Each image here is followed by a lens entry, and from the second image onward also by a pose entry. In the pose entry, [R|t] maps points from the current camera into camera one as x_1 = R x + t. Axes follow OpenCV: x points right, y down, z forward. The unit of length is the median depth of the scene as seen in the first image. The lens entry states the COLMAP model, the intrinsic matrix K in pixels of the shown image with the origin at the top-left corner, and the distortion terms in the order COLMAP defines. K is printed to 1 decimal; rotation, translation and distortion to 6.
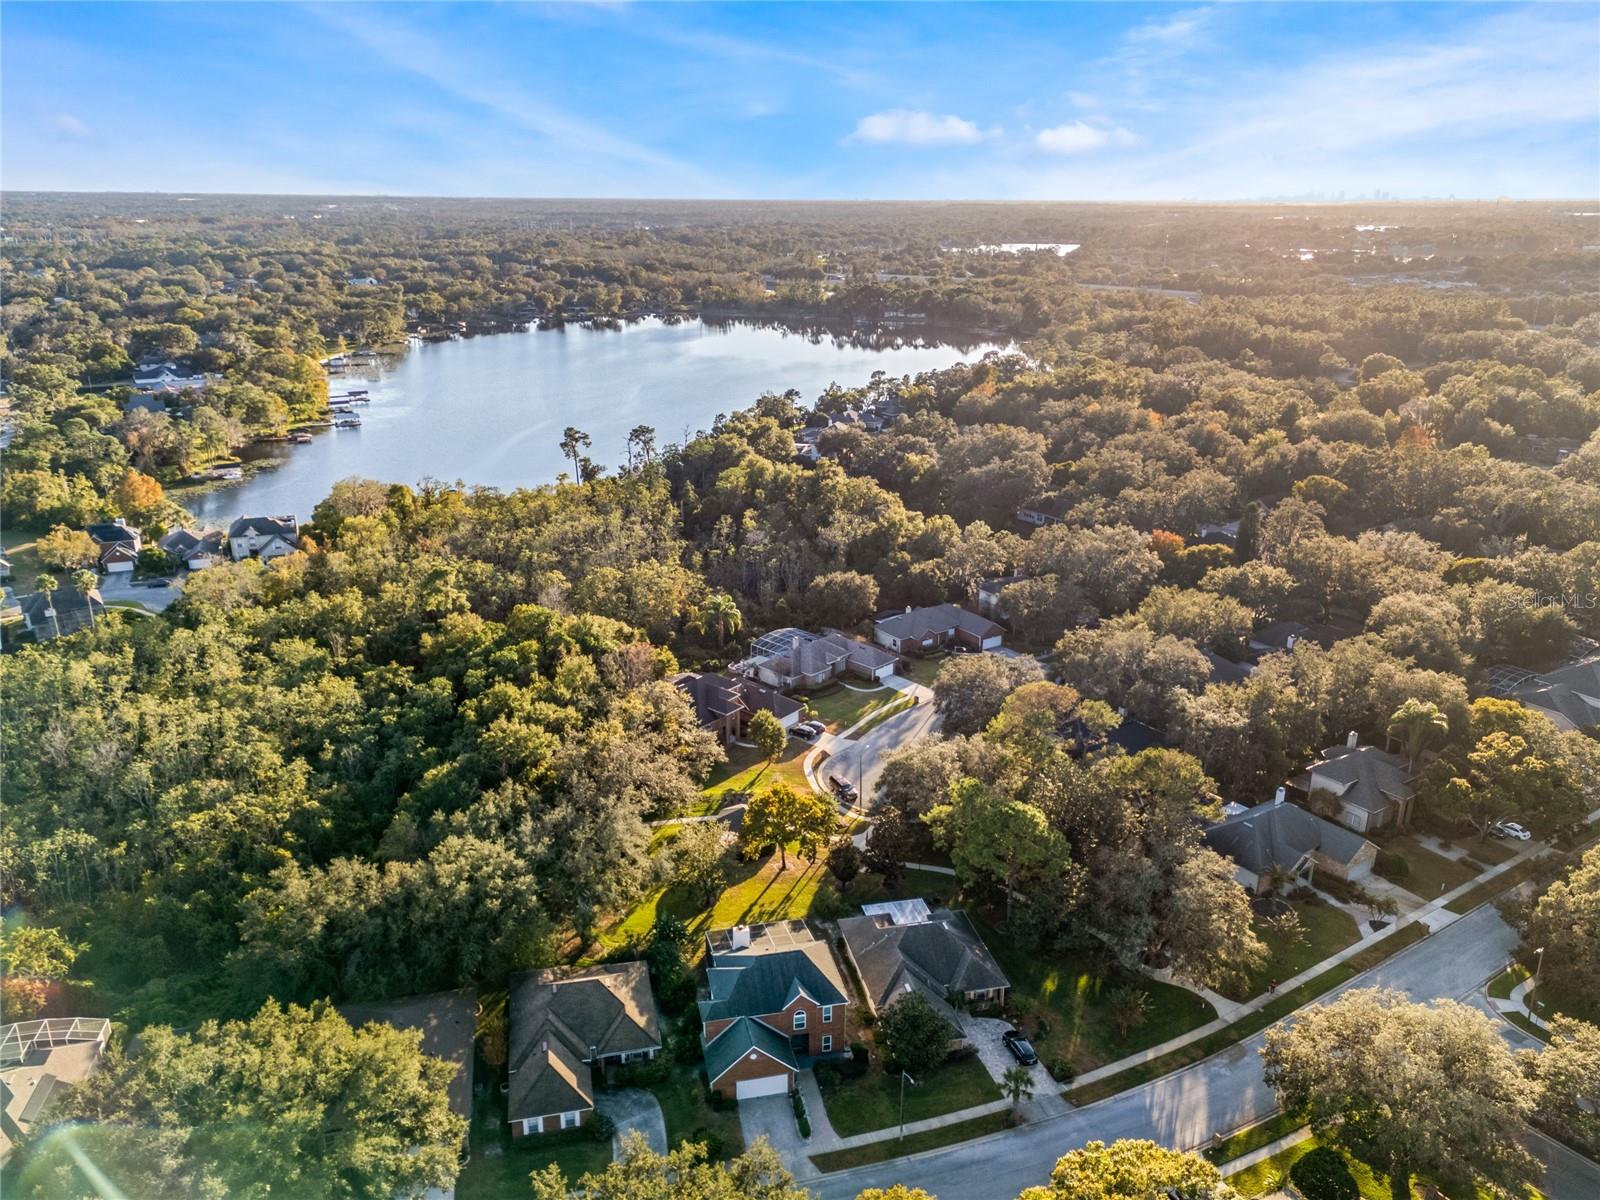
lens RADIAL K [[1137.7, 0, 798.0], [0, 1137.7, 597.5], [0, 0, 1]] dist [0.036738, -0.022163]
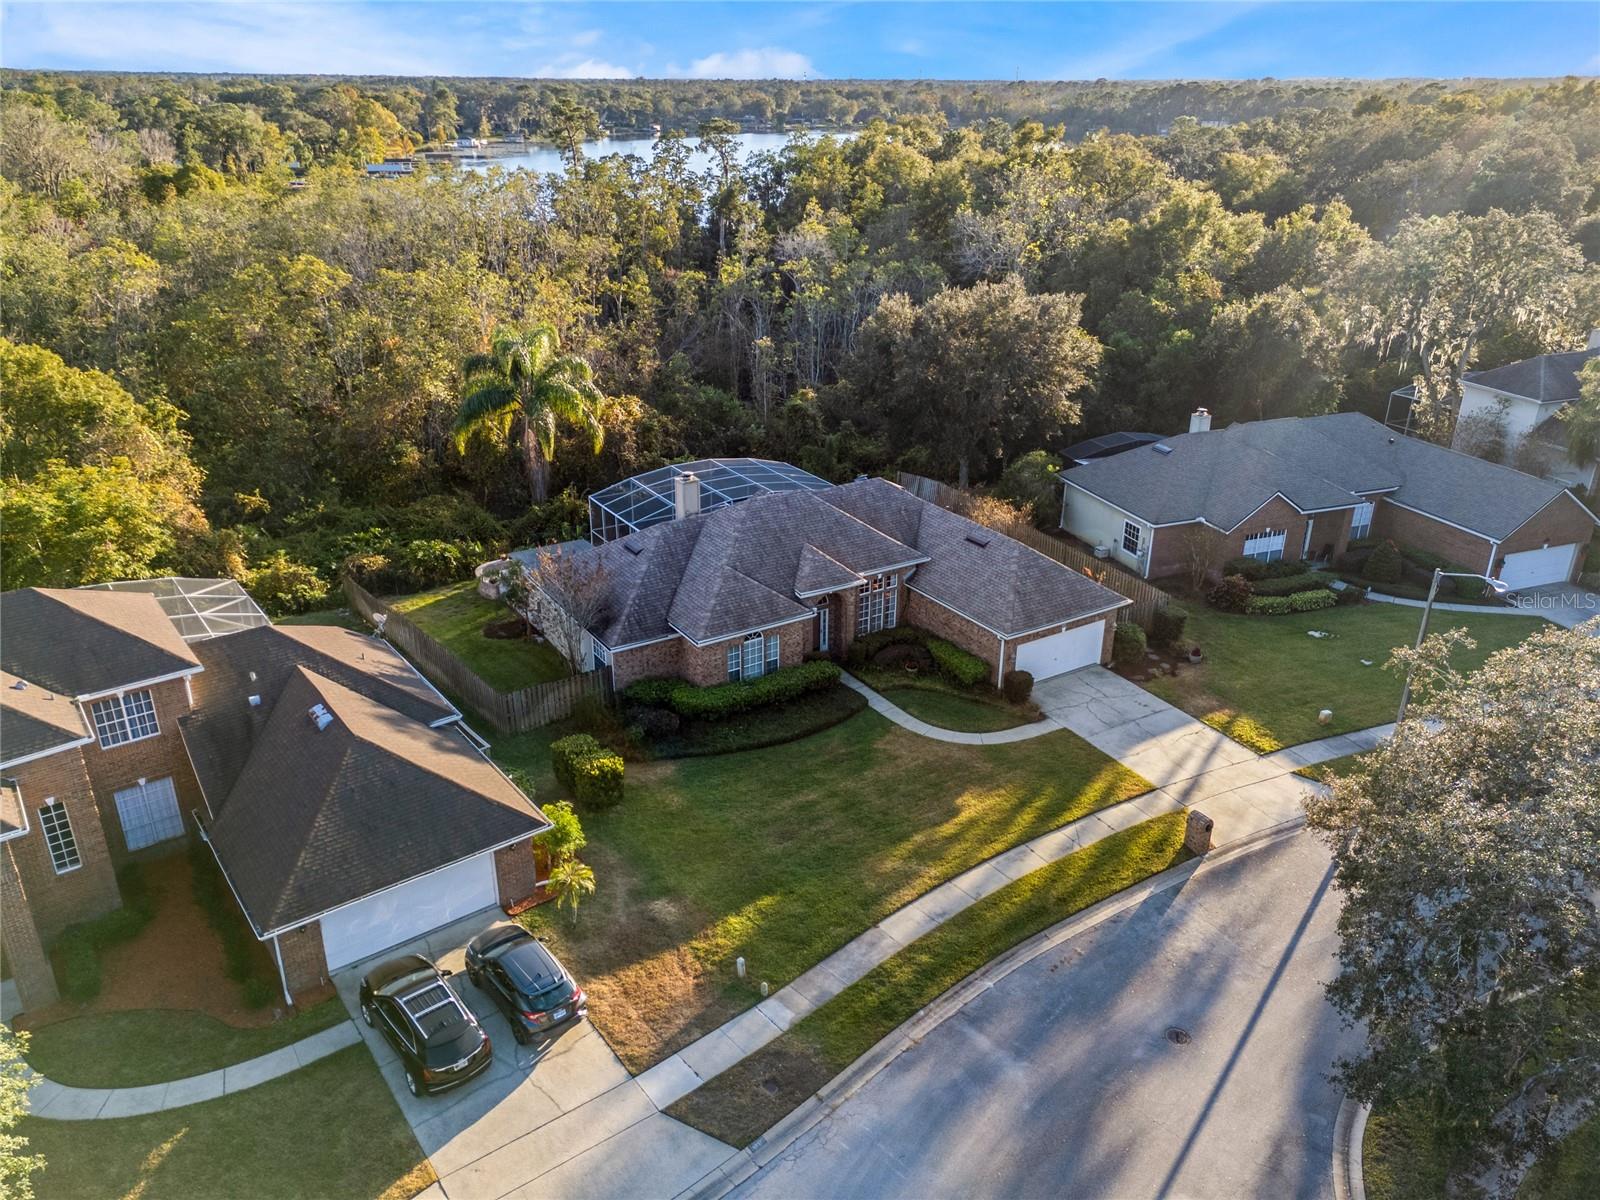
lens RADIAL K [[1137.7, 0, 794.9], [0, 1137.7, 605.6], [0, 0, 1]] dist [0.036738, -0.022163]
pose [[0.969469, 0.095196, -0.225982, 0.070787], [-0.073887, 0.992142, 0.100965, 0.034690], [0.233818, -0.081185, 0.968885, 0.726062]]
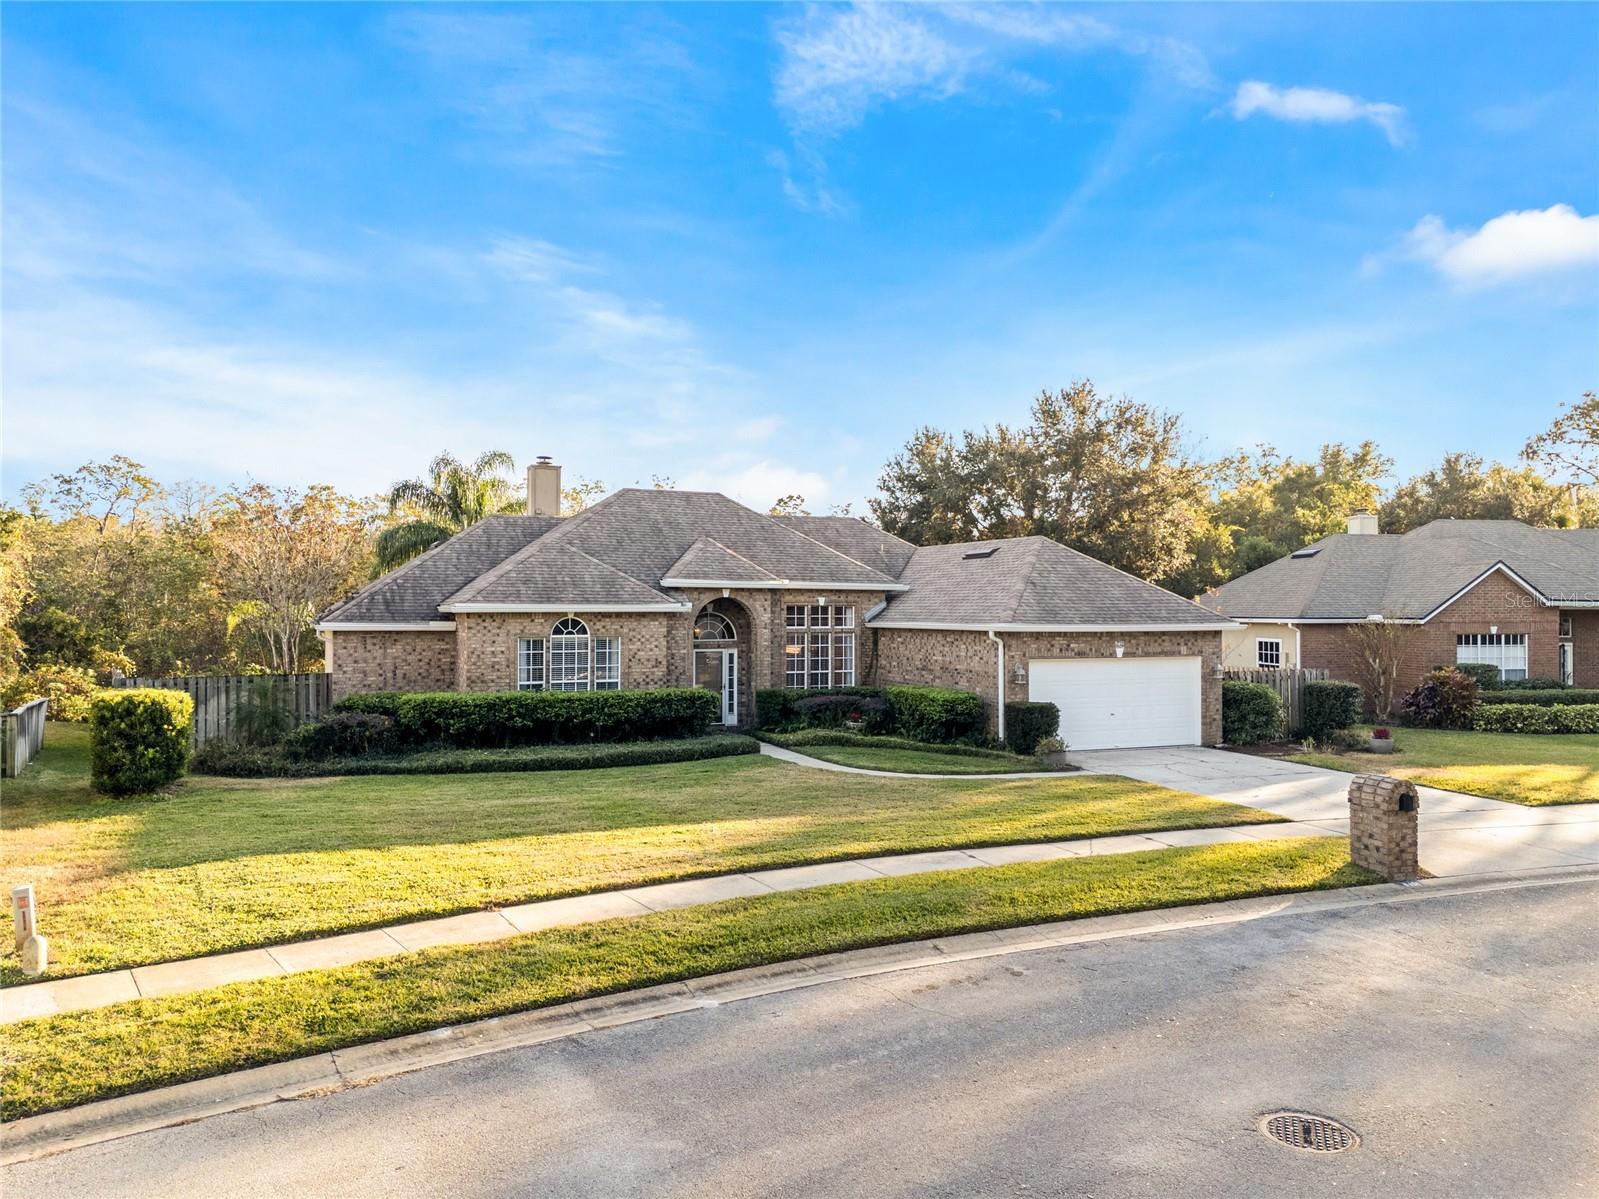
lens RADIAL K [[1136.9, 0, 806.1], [0, 1136.9, 600.9], [0, 0, 1]] dist [0.036738, -0.022163]
pose [[0.920778, -0.002892, -0.390075, 0.088319], [-0.126316, 0.943883, -0.305170, 0.093035], [0.369068, 0.330266, 0.868742, 0.825672]]
